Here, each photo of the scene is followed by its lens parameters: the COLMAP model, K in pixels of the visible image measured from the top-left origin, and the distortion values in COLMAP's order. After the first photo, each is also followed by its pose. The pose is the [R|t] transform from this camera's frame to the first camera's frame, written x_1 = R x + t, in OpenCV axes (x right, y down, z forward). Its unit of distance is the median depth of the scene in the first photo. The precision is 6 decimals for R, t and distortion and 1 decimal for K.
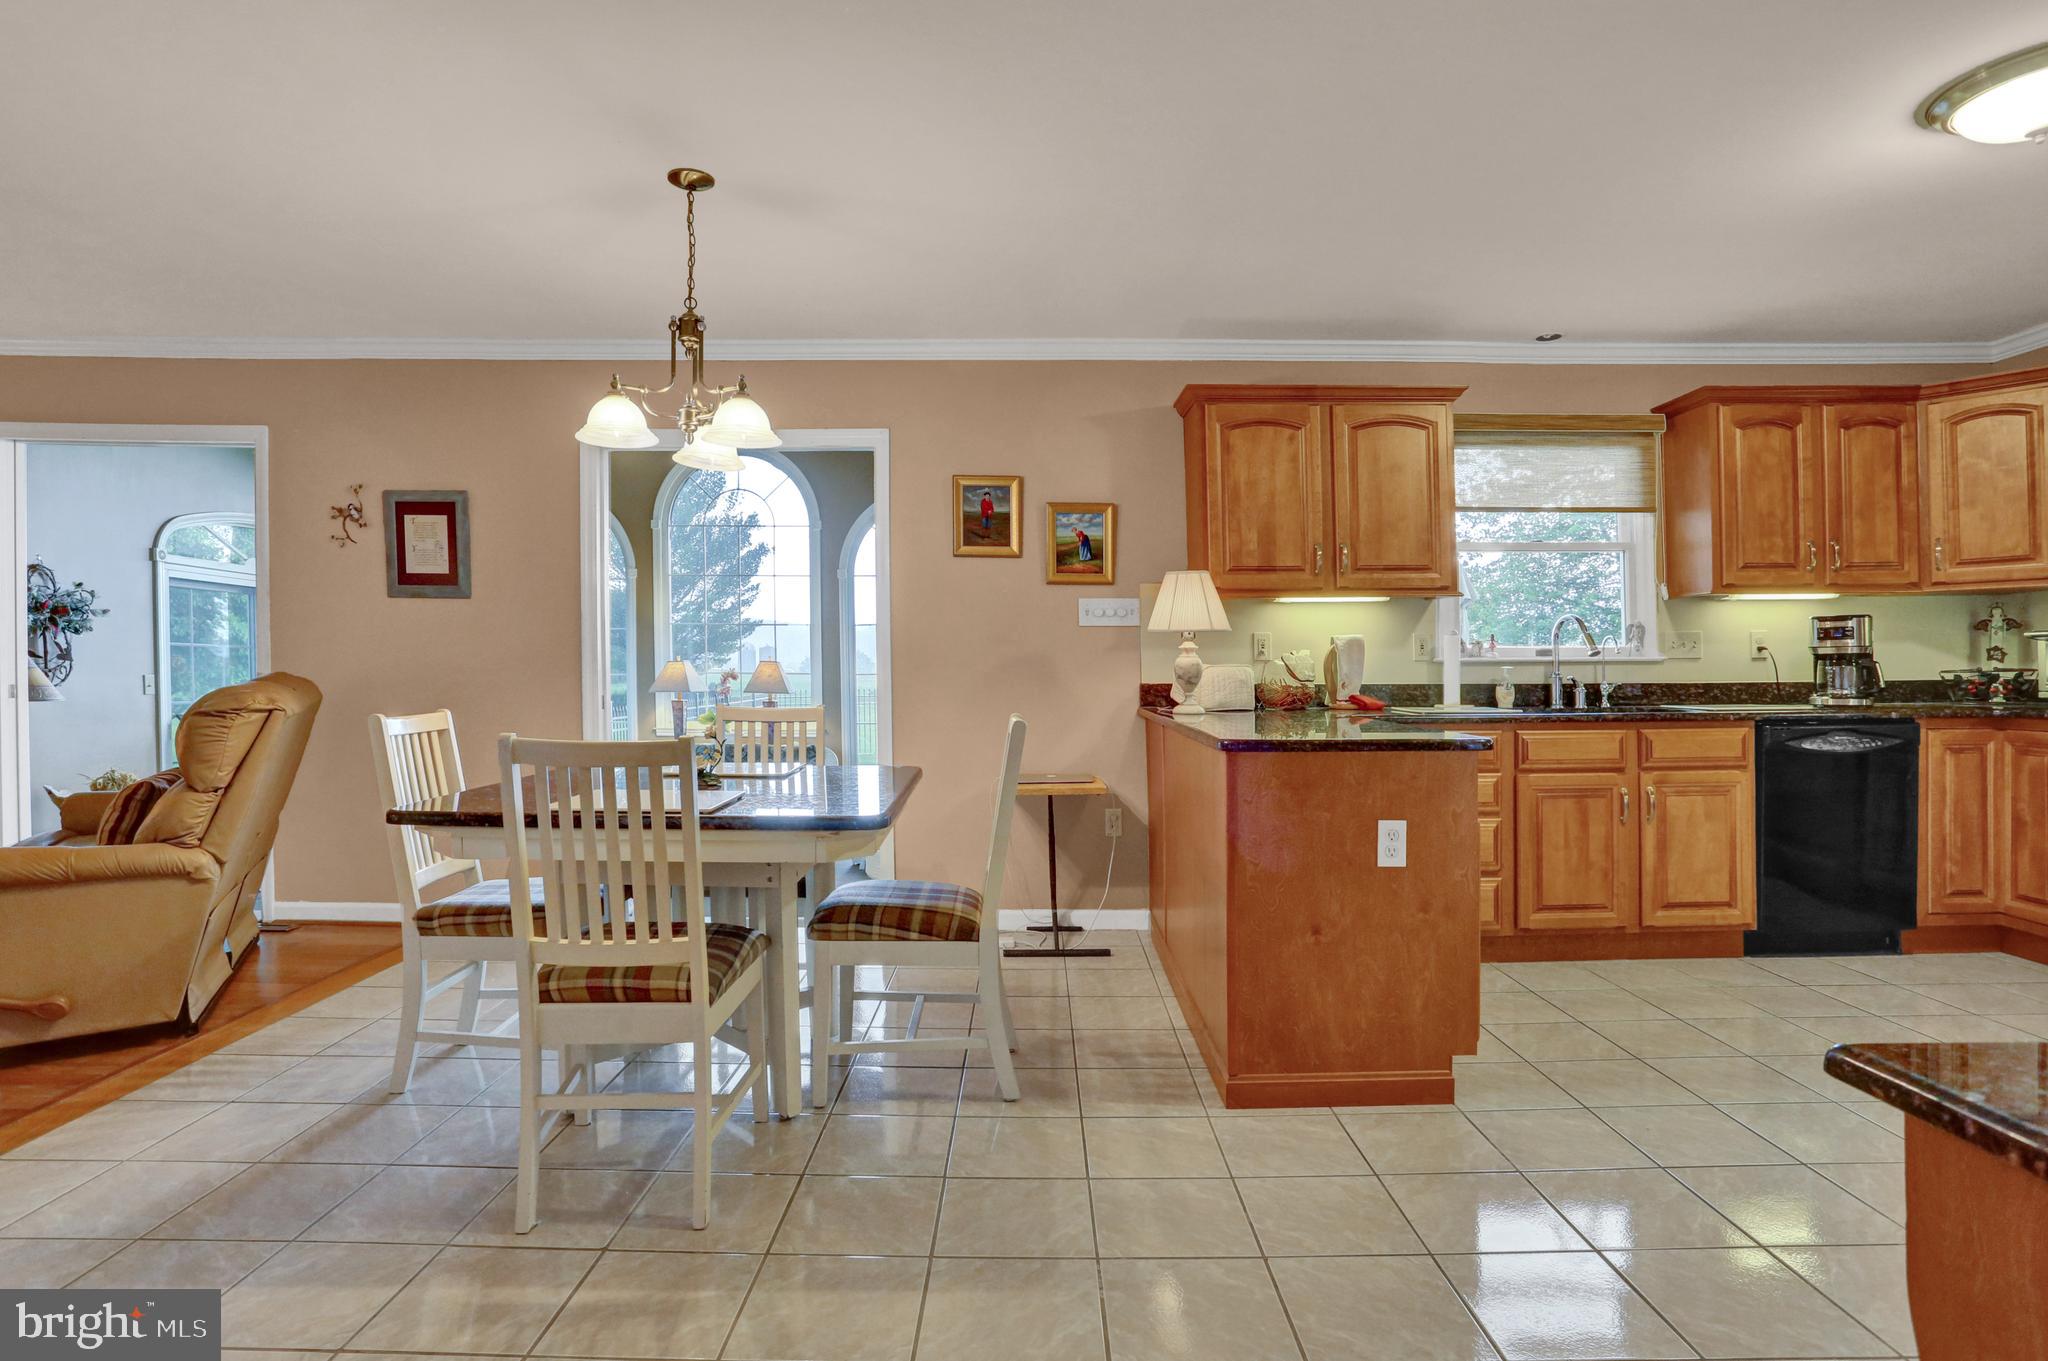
lens RADIAL K [[1049.6, 0, 1010.8], [0, 1049.6, 671.9], [0, 0, 1]] dist [-0.078859, 0.043824]
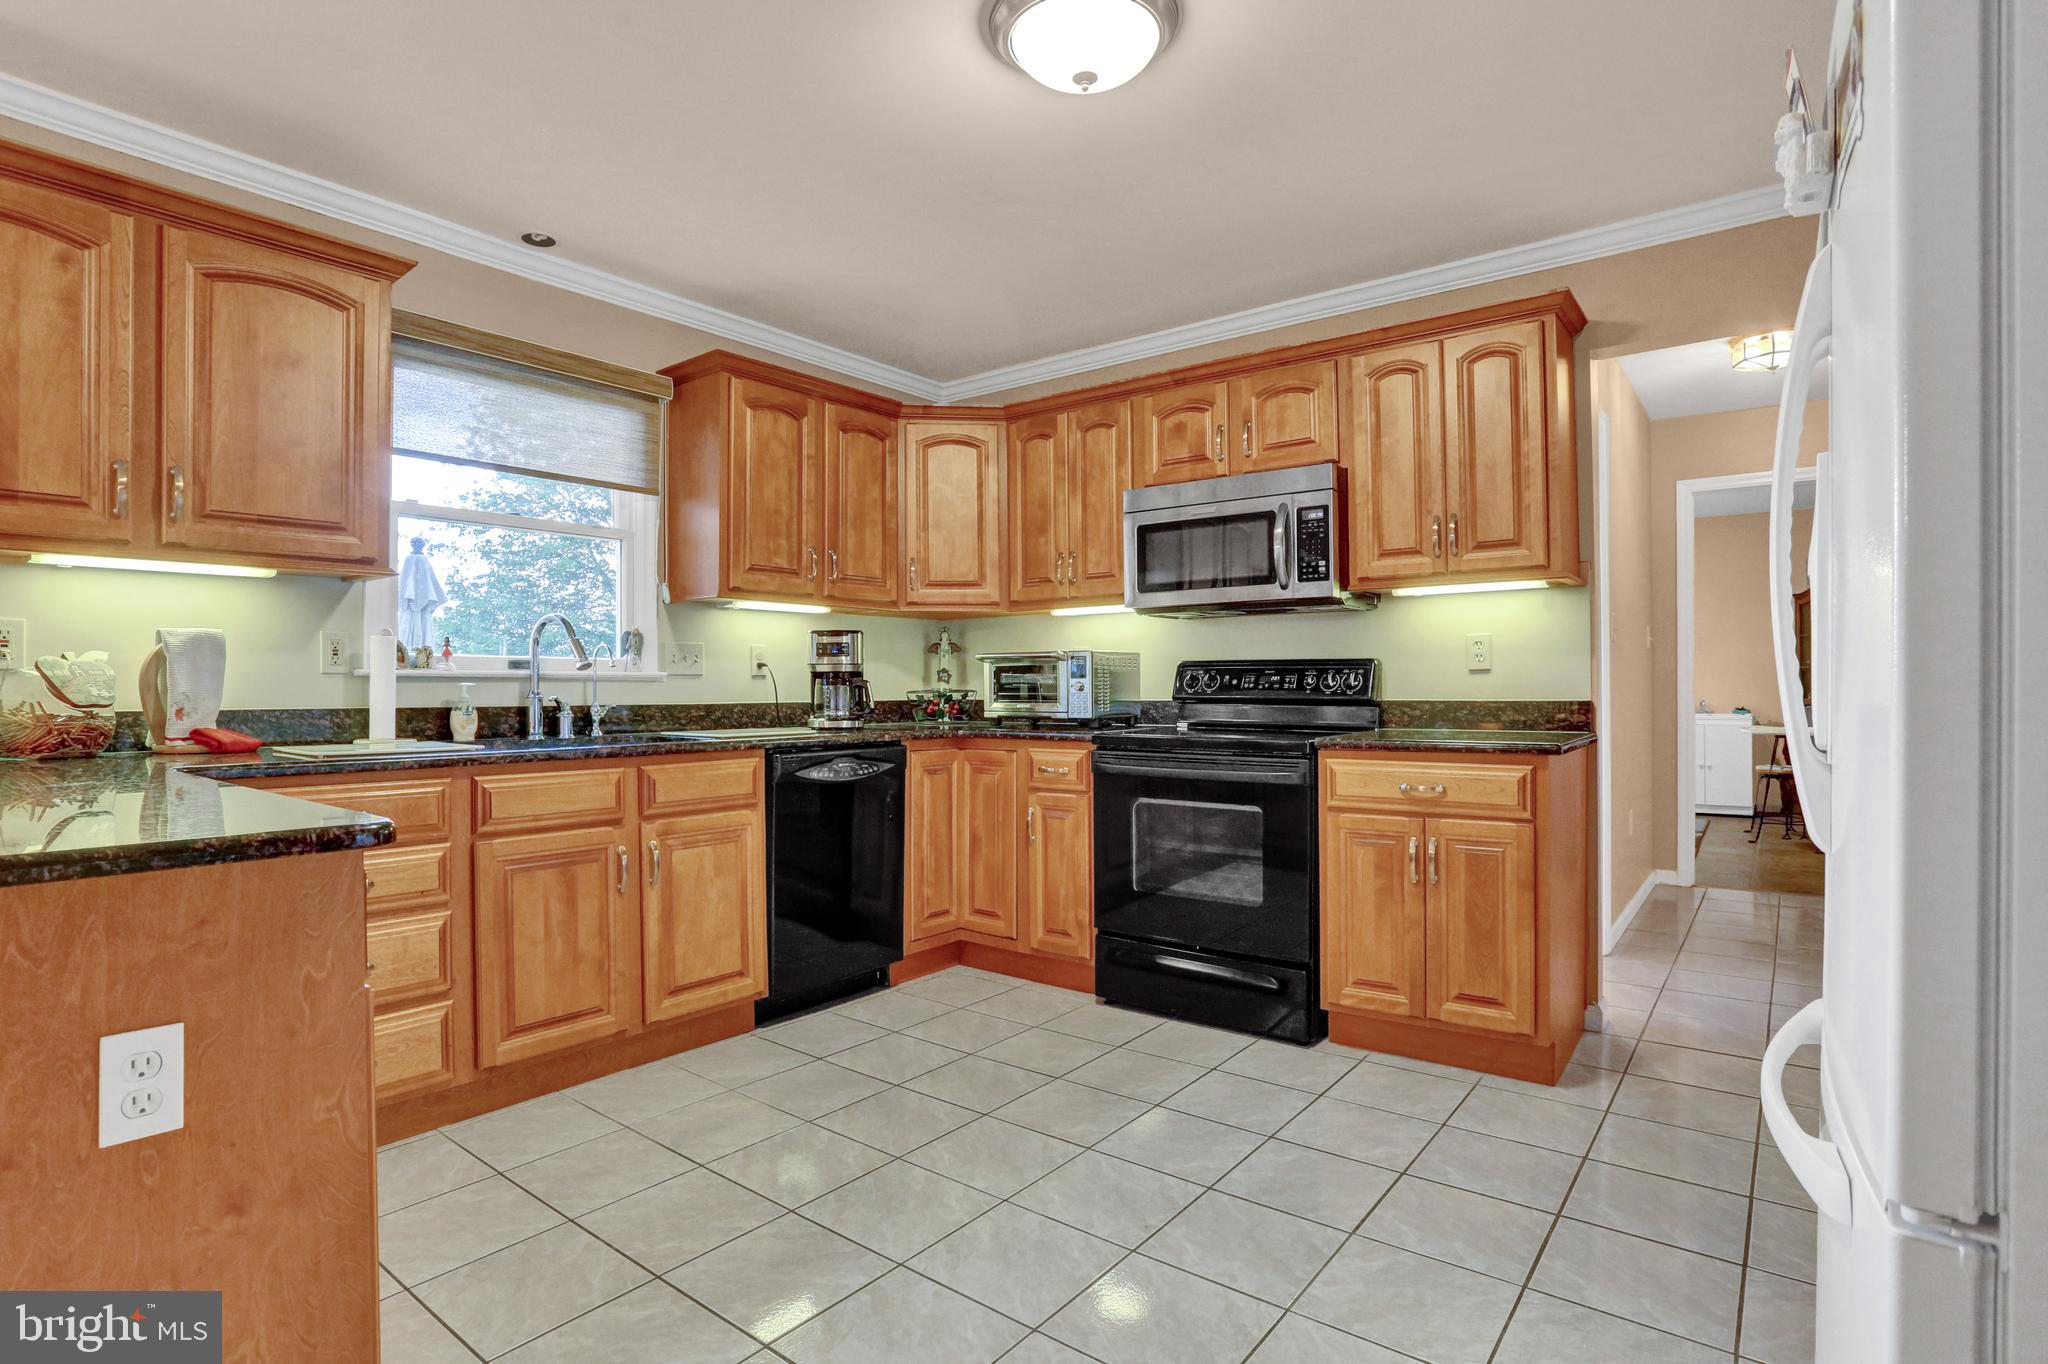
lens RADIAL K [[1049.6, 0, 1010.8], [0, 1049.6, 673.4], [0, 0, 1]] dist [-0.078859, 0.043824]
pose [[0.613899, 0.015423, 0.789234, 0.160716], [-0.001936, 0.999836, -0.018032, 0.000407], [-0.789383, 0.009541, 0.613827, 0.287678]]
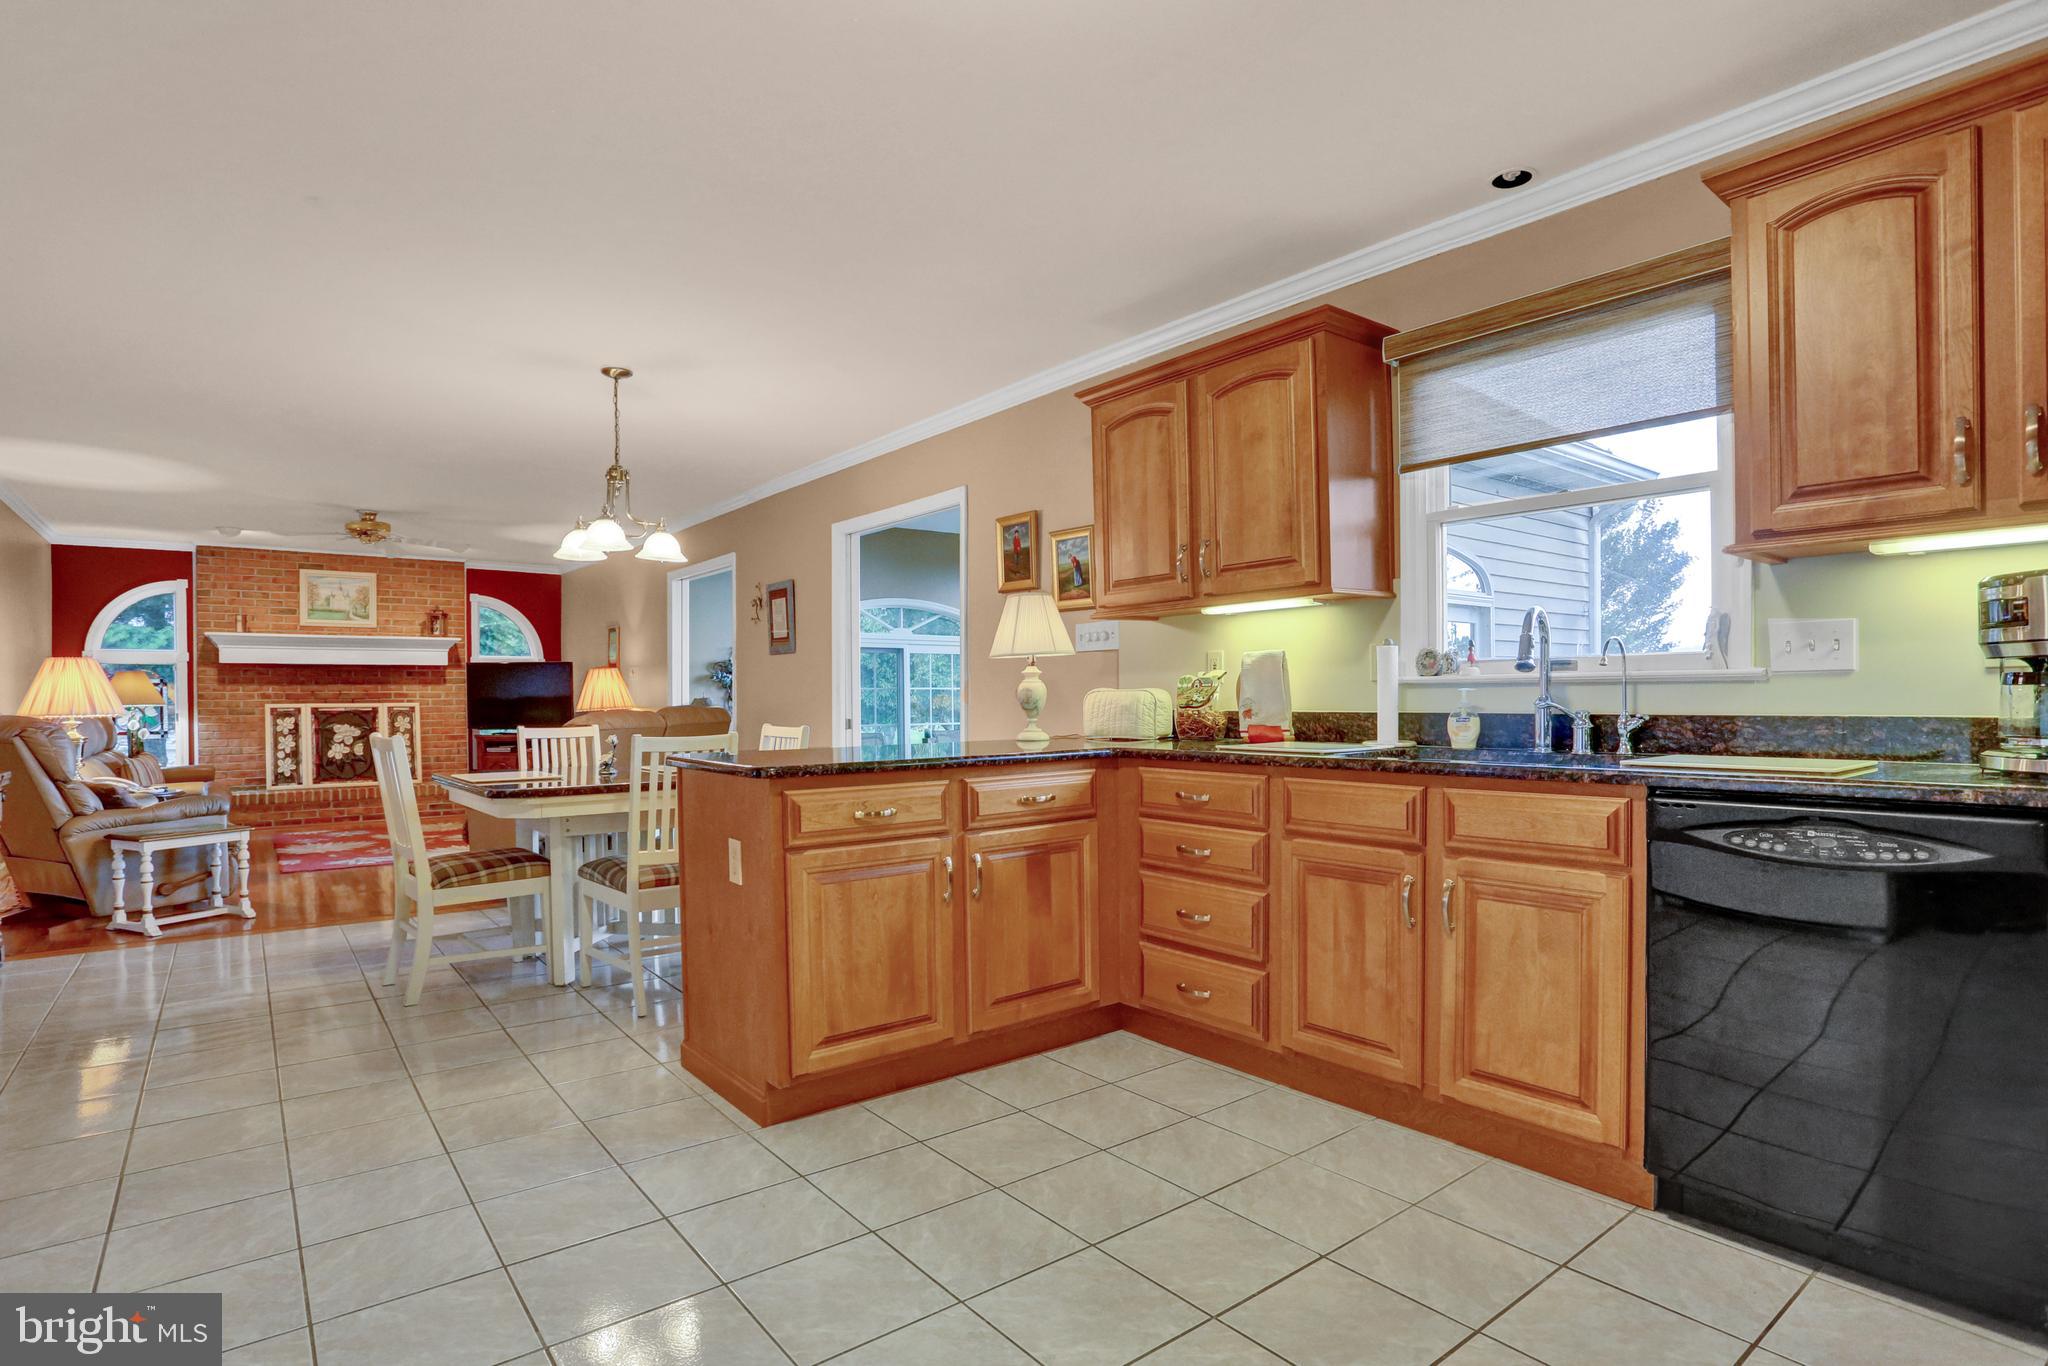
lens RADIAL K [[1020.2, 0, 1021.2], [0, 1020.2, 744.4], [0, 0, 1]] dist [-0.059468, 0.001046]
pose [[0.621800, 0.033071, -0.782477, 0.871737], [0.003689, 0.998973, 0.045152, 0.000555], [0.783167, -0.030962, 0.621040, 0.381547]]
